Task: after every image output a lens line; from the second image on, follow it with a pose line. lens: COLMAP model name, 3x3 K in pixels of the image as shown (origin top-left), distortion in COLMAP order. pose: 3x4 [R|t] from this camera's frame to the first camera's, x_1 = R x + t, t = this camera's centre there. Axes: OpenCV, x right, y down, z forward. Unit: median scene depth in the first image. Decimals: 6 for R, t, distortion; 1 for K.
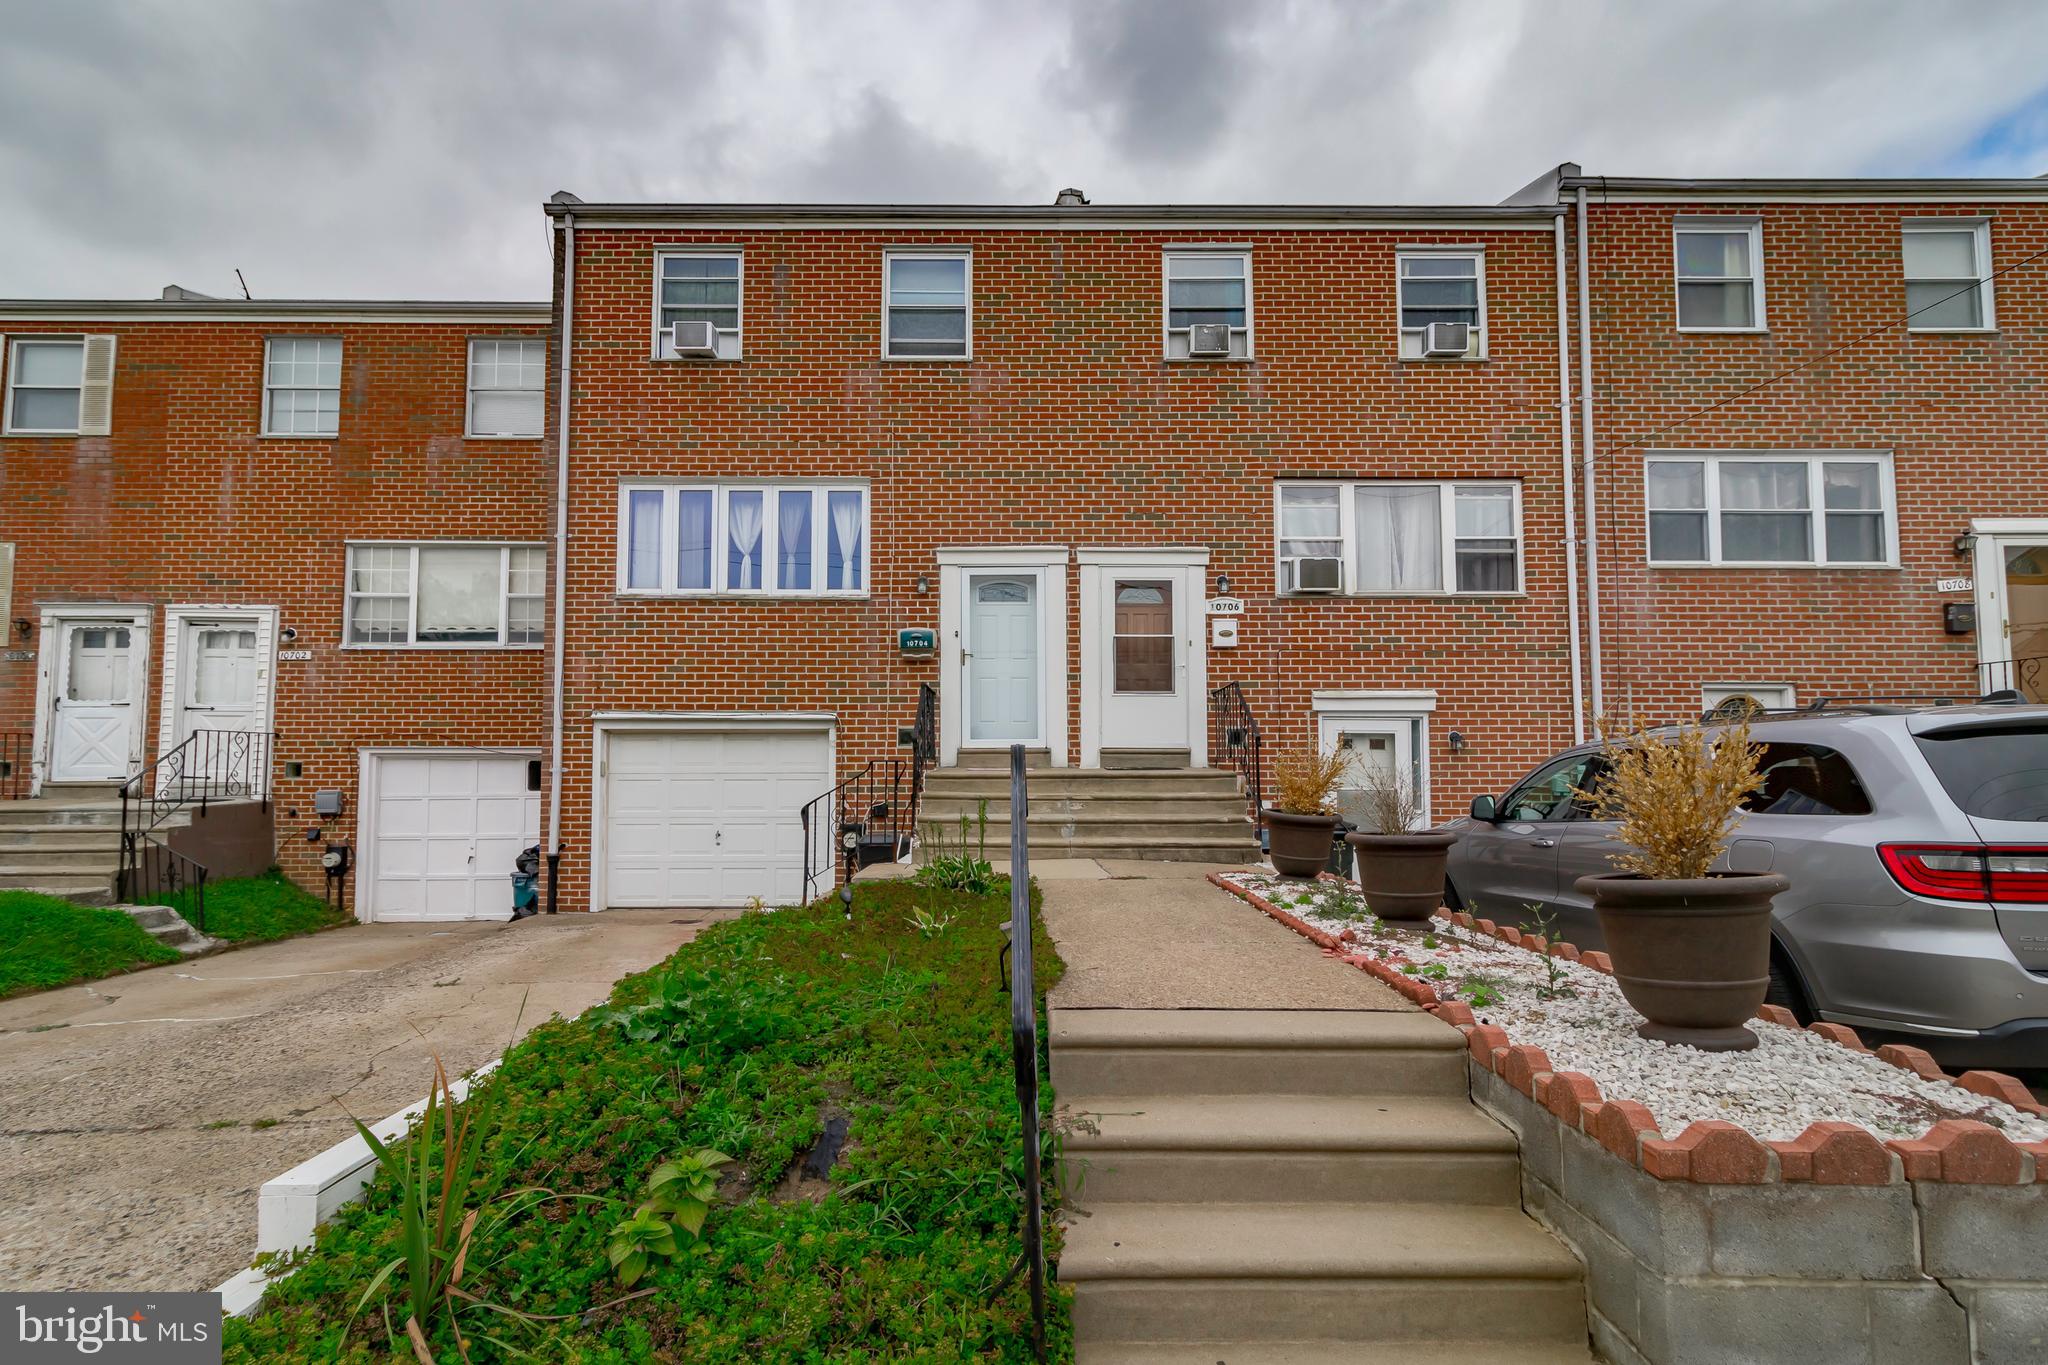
lens RADIAL K [[958.8, 0, 1019.5], [0, 958.8, 682.5], [0, 0, 1]] dist [0.001008, 0.000301]
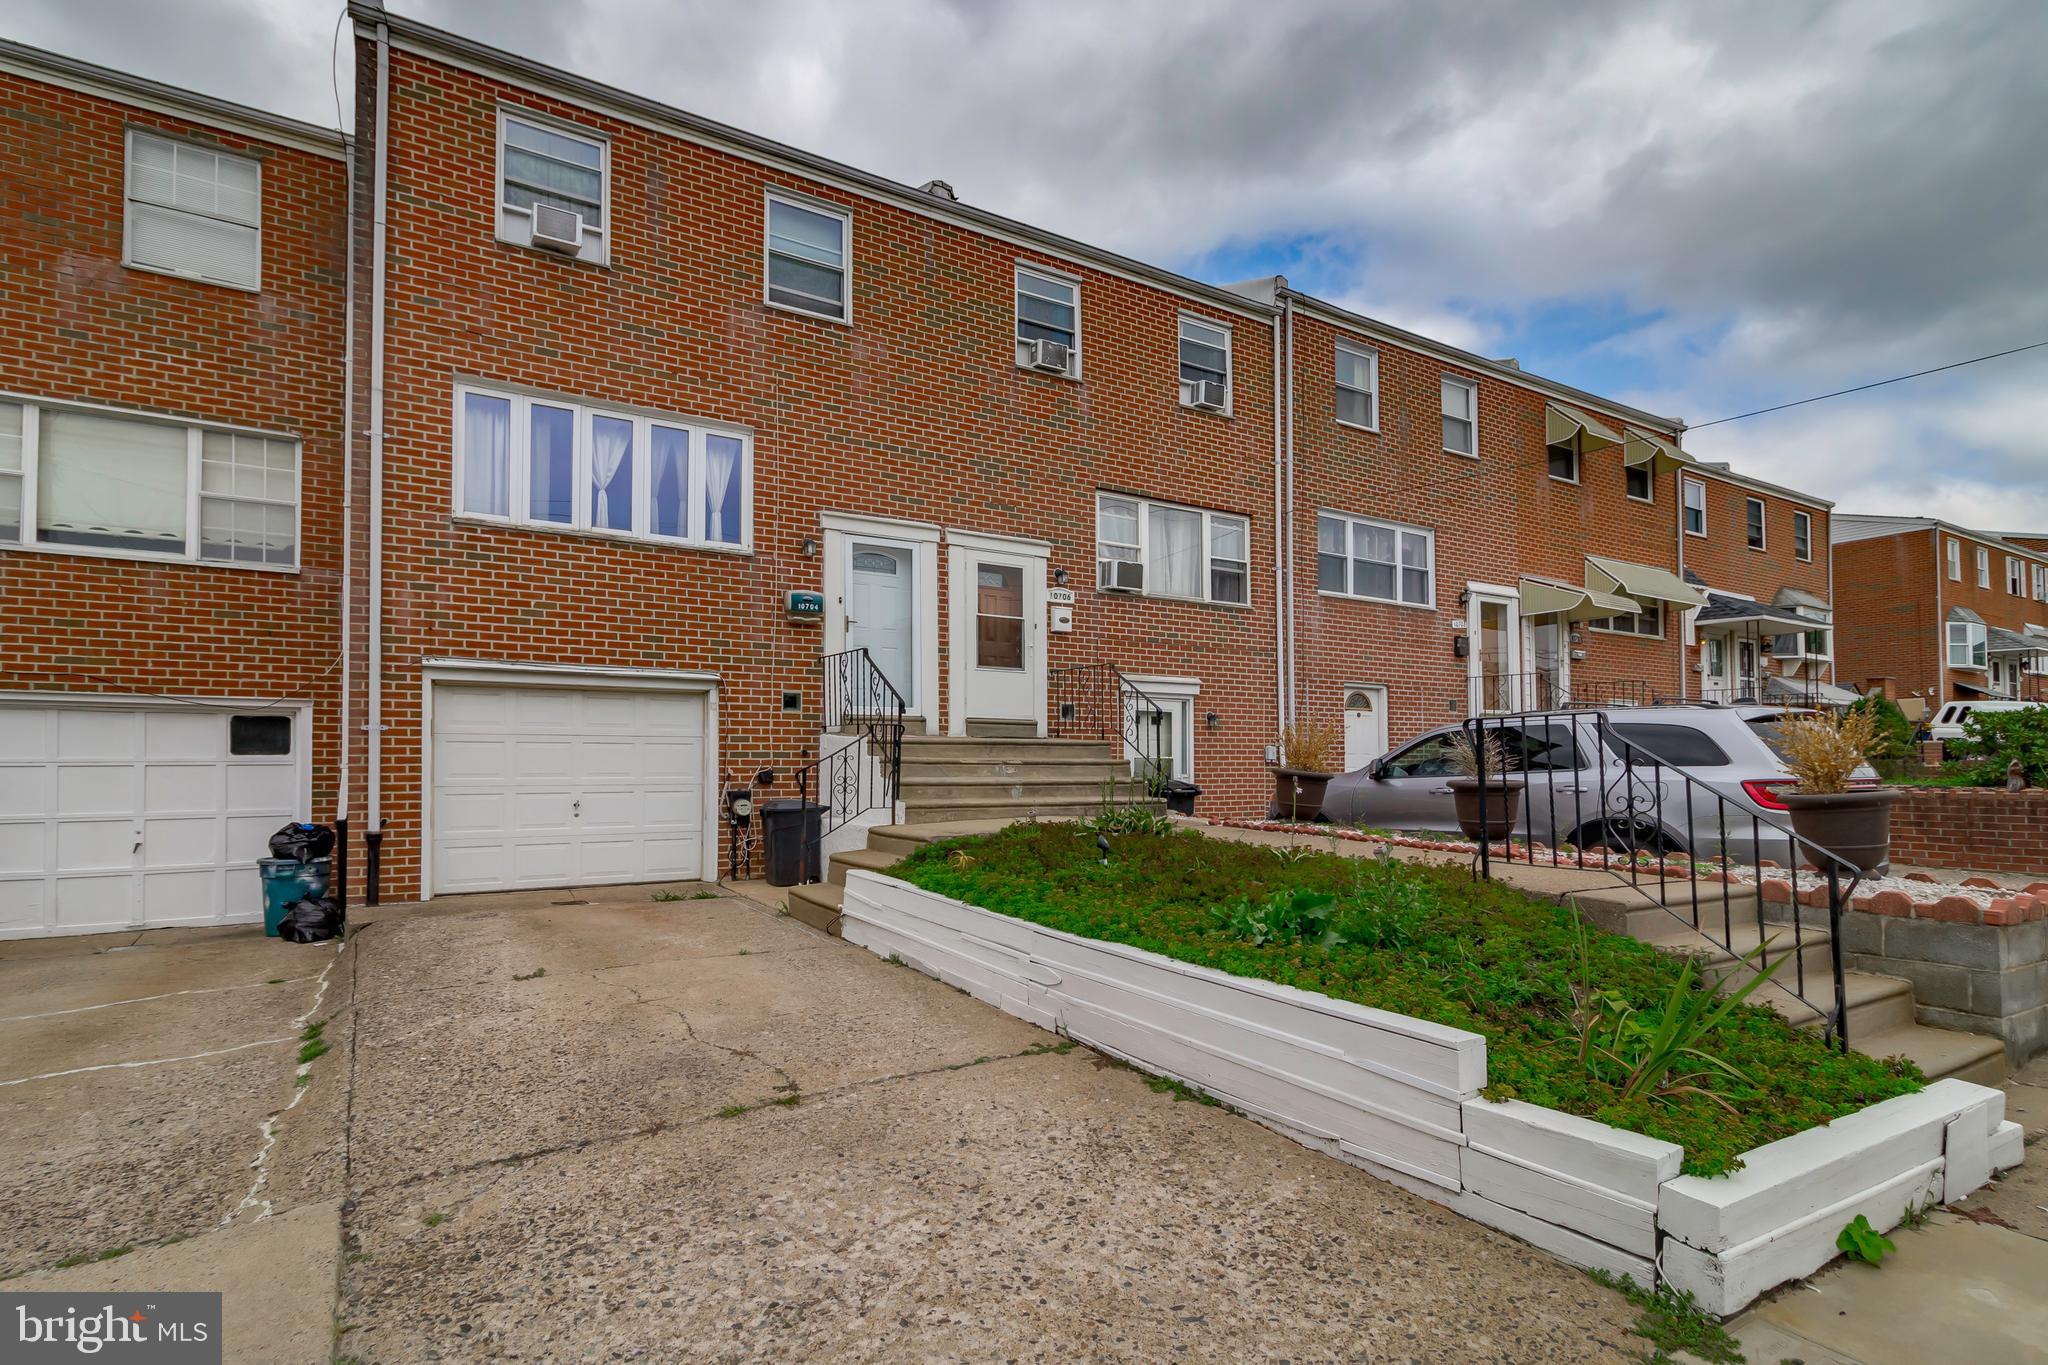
lens RADIAL K [[958.8, 0, 1008.1], [0, 958.8, 682.8], [0, 0, 1]] dist [0.001008, 0.000301]
pose [[0.867787, 0.043572, 0.495023, -0.392688], [-0.056759, 0.998320, 0.011627, 0.013399], [-0.493685, -0.038187, 0.868802, 0.040633]]
